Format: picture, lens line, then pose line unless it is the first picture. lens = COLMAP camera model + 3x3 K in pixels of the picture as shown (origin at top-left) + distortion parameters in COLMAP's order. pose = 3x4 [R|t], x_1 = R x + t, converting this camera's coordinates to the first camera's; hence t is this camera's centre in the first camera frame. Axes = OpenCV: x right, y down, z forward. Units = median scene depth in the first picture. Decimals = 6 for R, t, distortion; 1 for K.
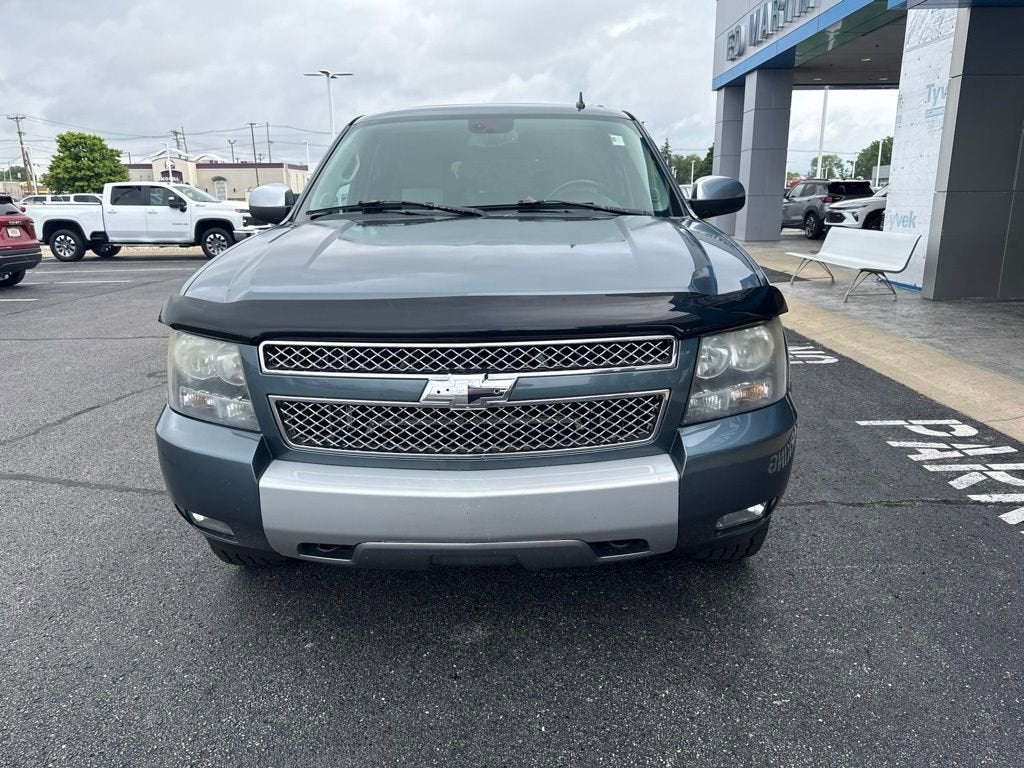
lens RADIAL K [[733.7, 0, 513.4], [0, 733.7, 383.4], [0, 0, 1]] dist [0.018228, -0.013633]
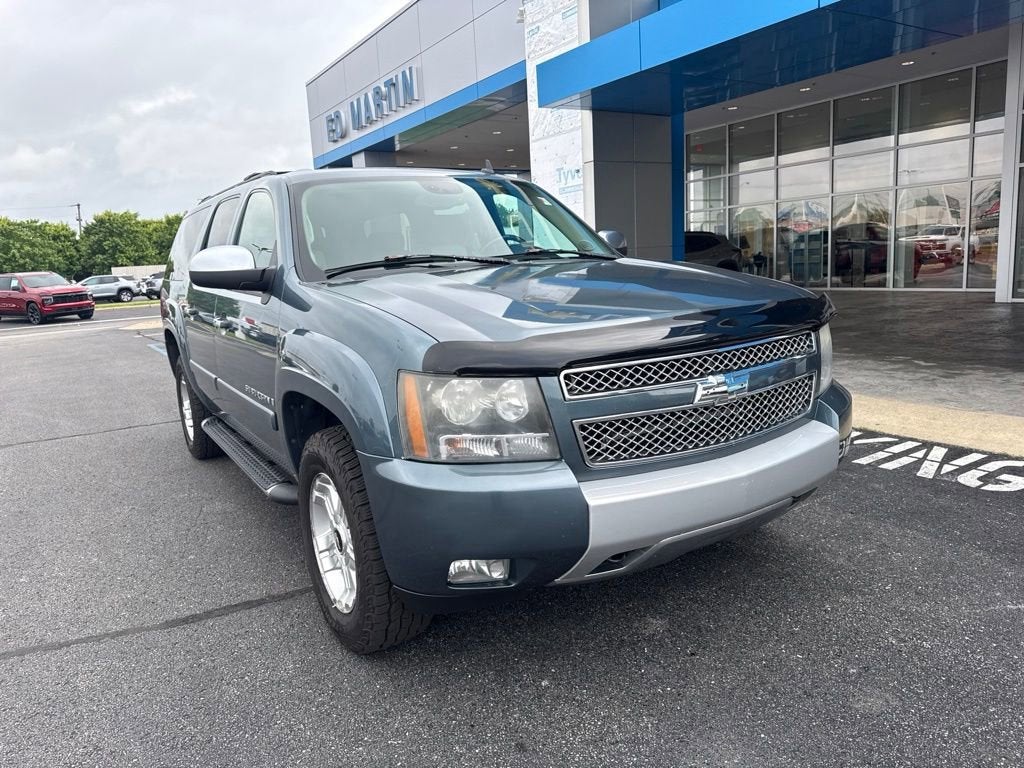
lens RADIAL K [[733.7, 0, 526.9], [0, 733.7, 371.5], [0, 0, 1]] dist [0.018228, -0.013633]
pose [[0.835851, -0.120119, 0.535653, -0.854725], [0.179692, 0.981878, -0.060213, -0.001432], [-0.518713, 0.146582, 0.842289, 0.125524]]
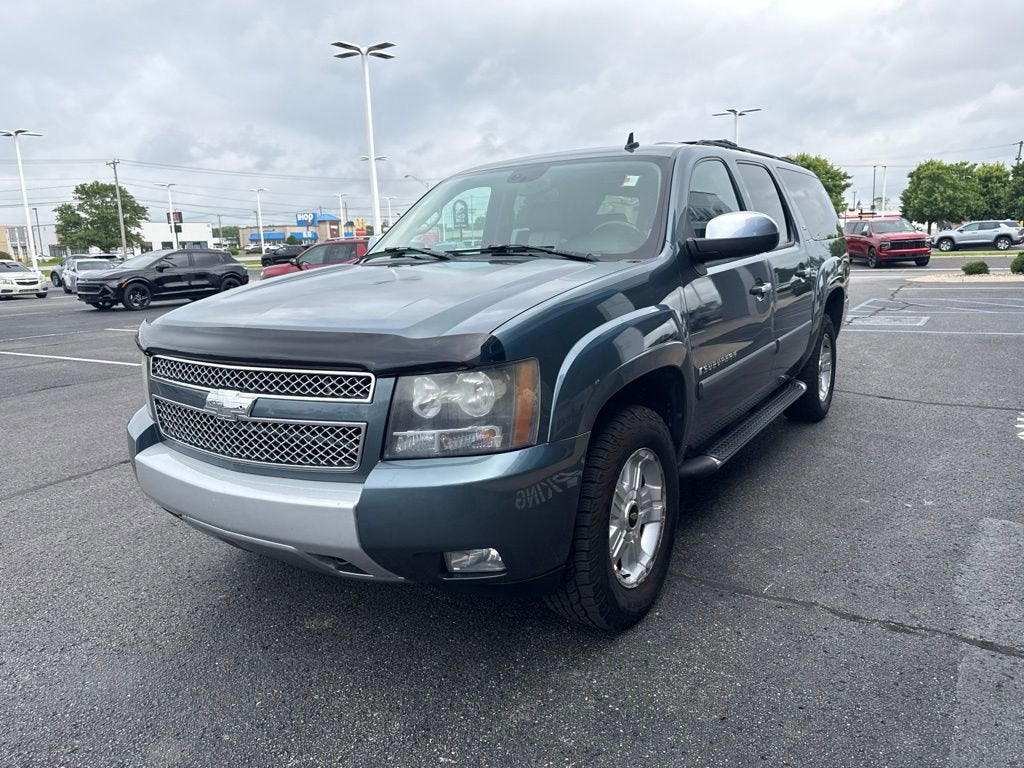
lens RADIAL K [[733.7, 0, 512.9], [0, 733.7, 381.6], [0, 0, 1]] dist [0.018228, -0.013633]
pose [[0.835724, 0.083909, -0.542702, 0.882900], [-0.109536, 0.993870, -0.015011, -0.054237], [0.538115, 0.071990, 0.839791, 0.190924]]
